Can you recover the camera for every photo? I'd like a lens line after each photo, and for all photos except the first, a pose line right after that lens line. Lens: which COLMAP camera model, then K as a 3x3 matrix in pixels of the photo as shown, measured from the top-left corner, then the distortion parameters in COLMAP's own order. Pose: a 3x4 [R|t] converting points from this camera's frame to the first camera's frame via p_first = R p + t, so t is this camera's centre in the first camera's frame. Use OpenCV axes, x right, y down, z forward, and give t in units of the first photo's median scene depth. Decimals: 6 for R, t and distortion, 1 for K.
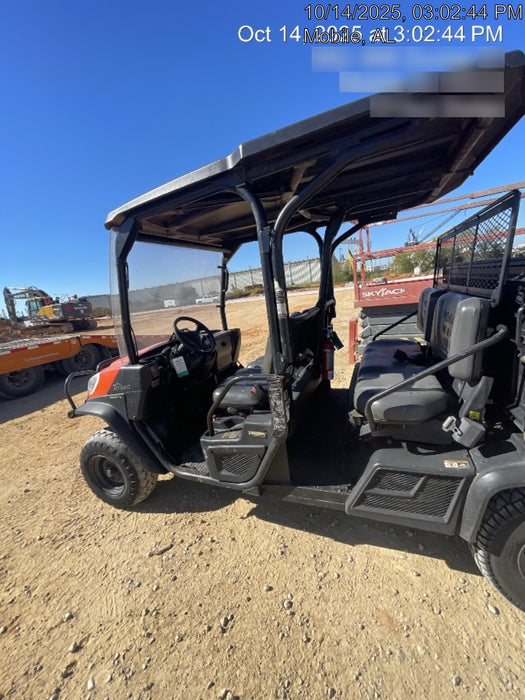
lens RADIAL K [[281.2, 0, 261.9], [0, 281.2, 345.8], [0, 0, 1]] dist [0.001415, -0.000281]
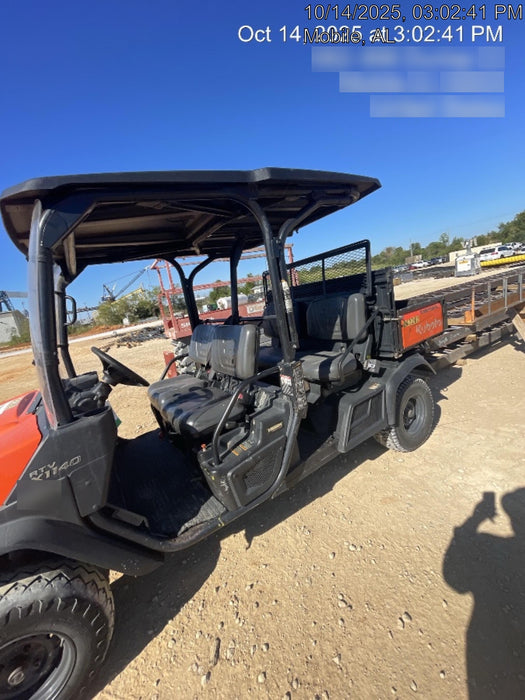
lens RADIAL K [[281.2, 0, 261.9], [0, 281.2, 345.8], [0, 0, 1]] dist [0.001415, -0.000281]
pose [[0.583271, -0.128391, 0.802066, -0.727014], [0.269130, 0.962201, -0.041689, 0.044776], [-0.766396, 0.240176, 0.595778, 0.296456]]
